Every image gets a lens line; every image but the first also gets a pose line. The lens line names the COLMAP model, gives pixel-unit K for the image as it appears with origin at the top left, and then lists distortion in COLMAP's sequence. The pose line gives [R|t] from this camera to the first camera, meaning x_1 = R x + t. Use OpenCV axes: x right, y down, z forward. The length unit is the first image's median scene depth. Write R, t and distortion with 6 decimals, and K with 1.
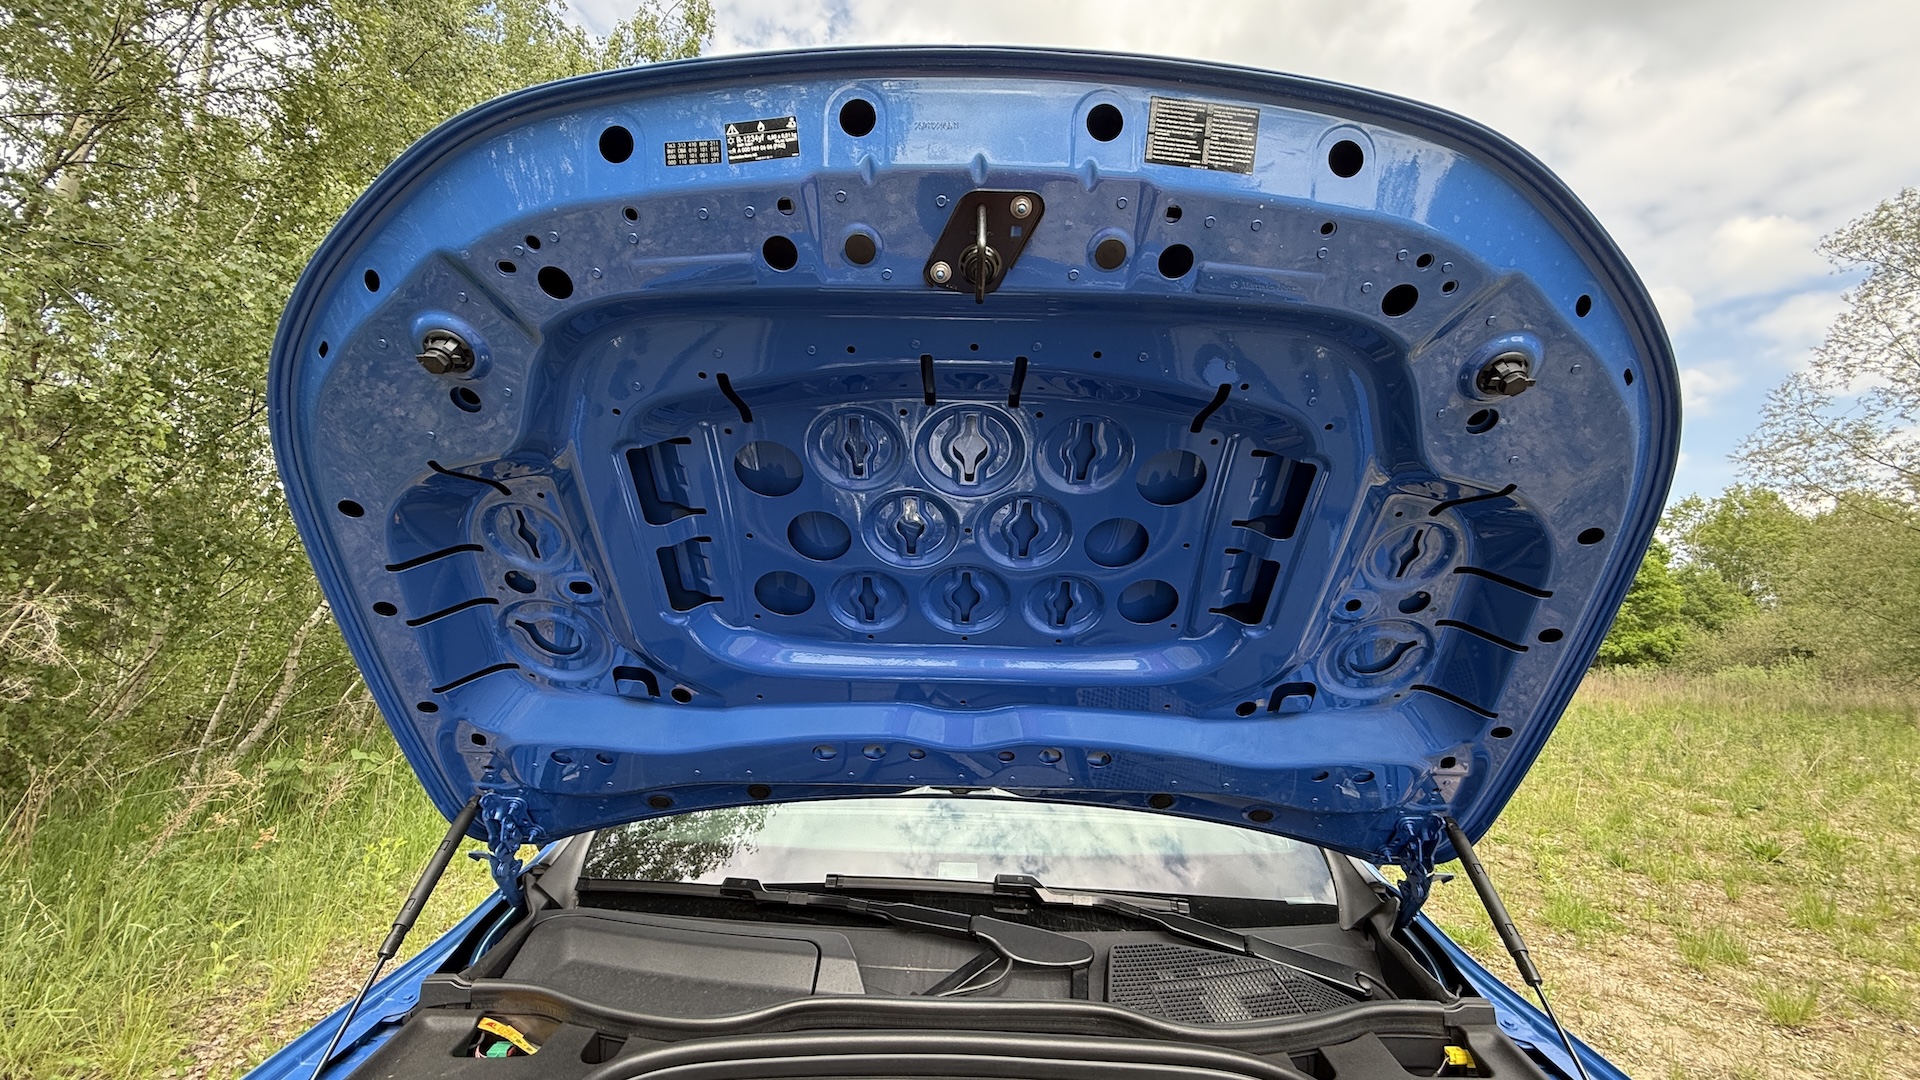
lens RADIAL K [[769.5, 0, 955.3], [0, 769.5, 537.1], [0, 0, 1]] dist [-0.001549, 0.000885]
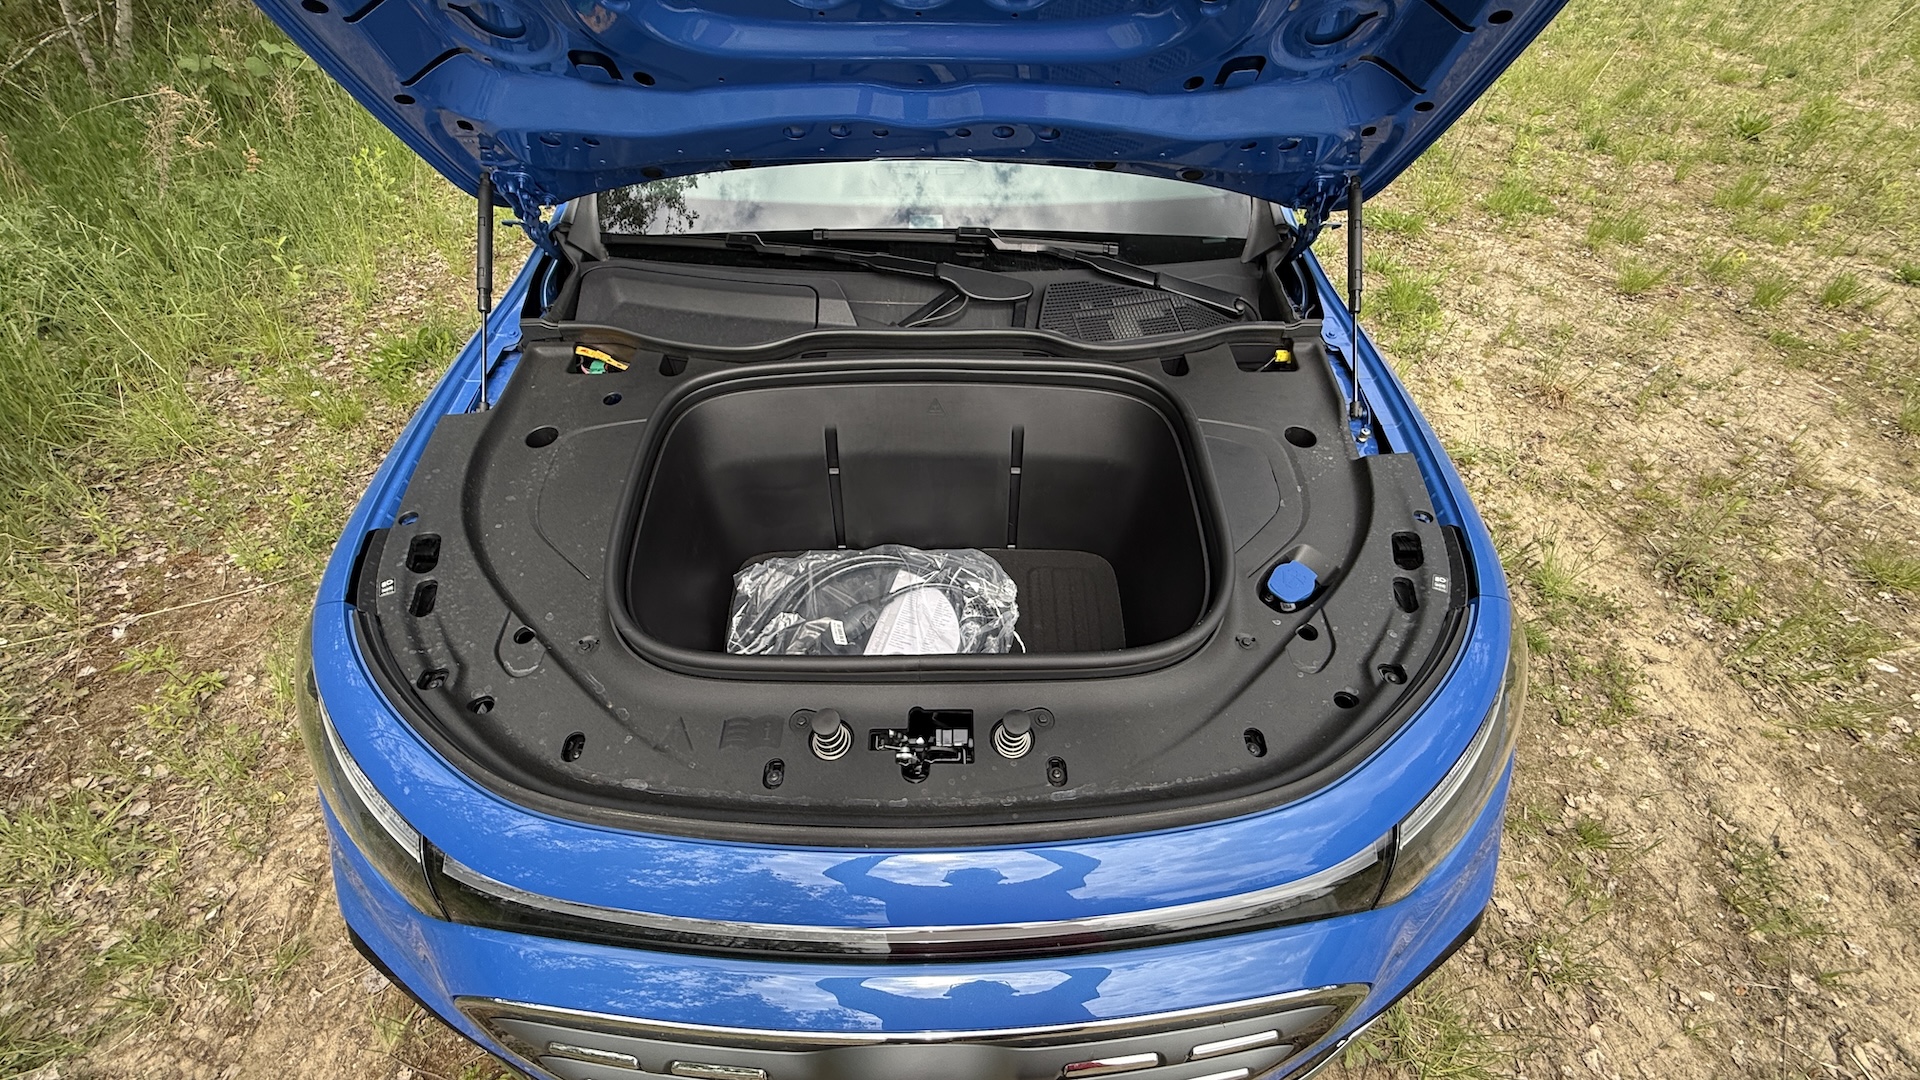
lens RADIAL K [[769.5, 0, 963.9], [0, 769.5, 539.6], [0, 0, 1]] dist [-0.001549, 0.000885]
pose [[0.999714, -0.019431, 0.013914, 0.040753], [0.001468, 0.631006, 0.775776, -0.190962], [-0.023854, -0.775534, 0.630855, -0.124395]]
